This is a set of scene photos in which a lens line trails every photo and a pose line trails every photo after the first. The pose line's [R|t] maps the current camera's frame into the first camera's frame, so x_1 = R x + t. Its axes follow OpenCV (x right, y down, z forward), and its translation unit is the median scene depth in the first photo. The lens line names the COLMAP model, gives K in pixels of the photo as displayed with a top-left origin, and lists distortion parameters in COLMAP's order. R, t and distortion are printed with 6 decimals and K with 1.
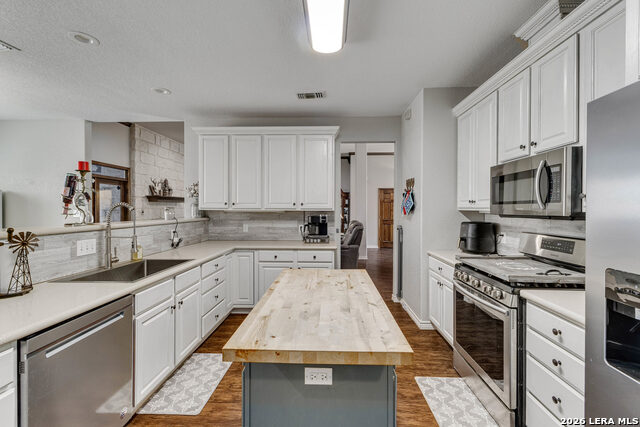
lens RADIAL K [[277.3, 0, 318.0], [0, 277.3, 209.3], [0, 0, 1]] dist [0.007041, -0.000765]
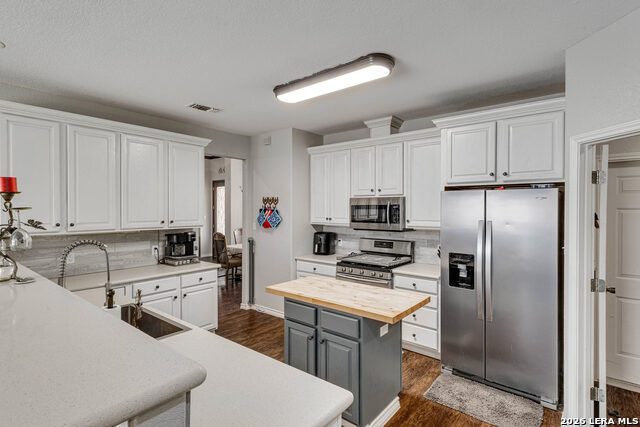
lens RADIAL K [[323.0, 0, 323.6], [0, 323.0, 209.4], [0, 0, 1]] dist [-0.003724, 0.000307]
pose [[0.593231, -0.002824, 0.805028, -0.711224], [0.002571, 0.999995, 0.001614, -0.069966], [-0.805029, 0.001112, 0.593235, 0.024219]]
